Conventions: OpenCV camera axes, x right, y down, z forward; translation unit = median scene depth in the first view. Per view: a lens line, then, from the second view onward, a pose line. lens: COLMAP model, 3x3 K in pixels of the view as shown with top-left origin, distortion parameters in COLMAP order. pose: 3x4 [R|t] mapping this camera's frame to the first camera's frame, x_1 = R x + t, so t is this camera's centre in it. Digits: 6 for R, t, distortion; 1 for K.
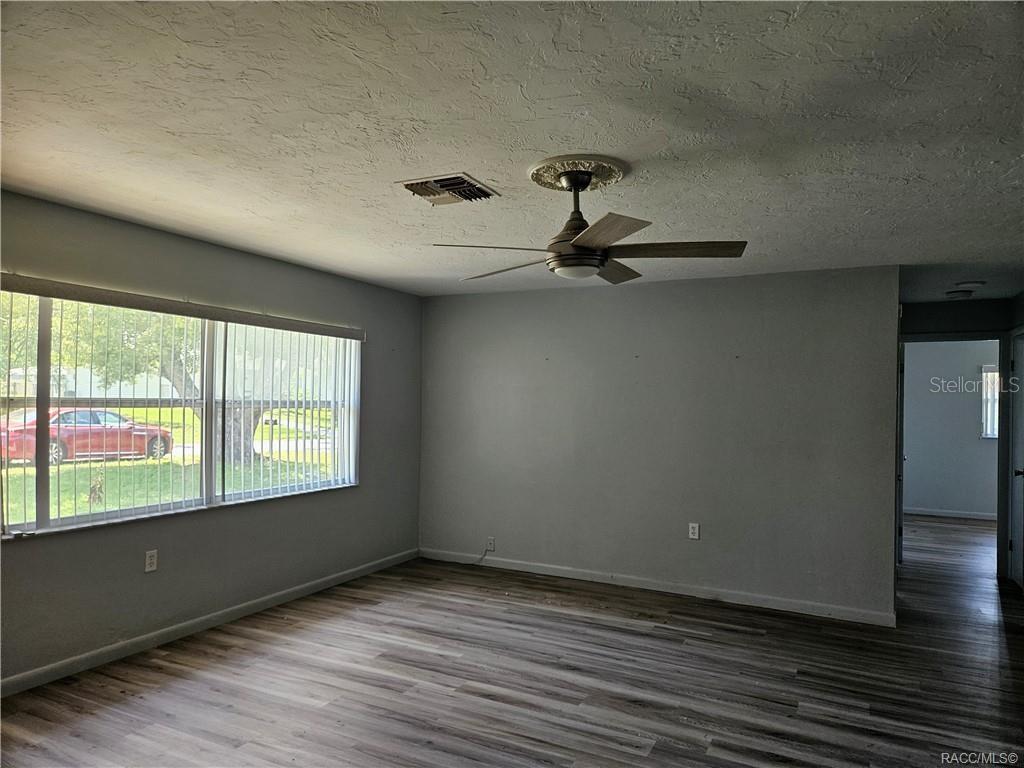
lens RADIAL K [[680.5, 0, 511.9], [0, 680.5, 389.0], [0, 0, 1]] dist [0.070217, -0.059669]
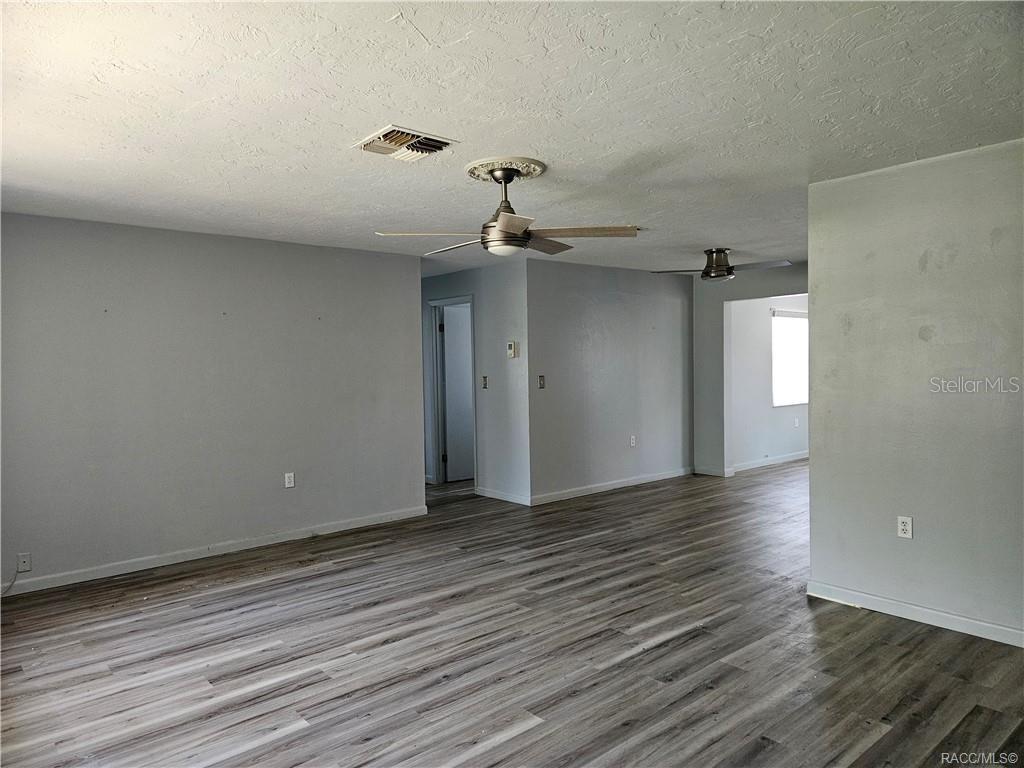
lens RADIAL K [[680.5, 0, 492.0], [0, 680.5, 382.2], [0, 0, 1]] dist [0.070217, -0.059669]
pose [[0.394512, -0.054008, 0.917302, -0.748767], [0.011626, 0.998485, 0.053788, 0.000784], [-0.918817, -0.010556, 0.394542, 0.372844]]
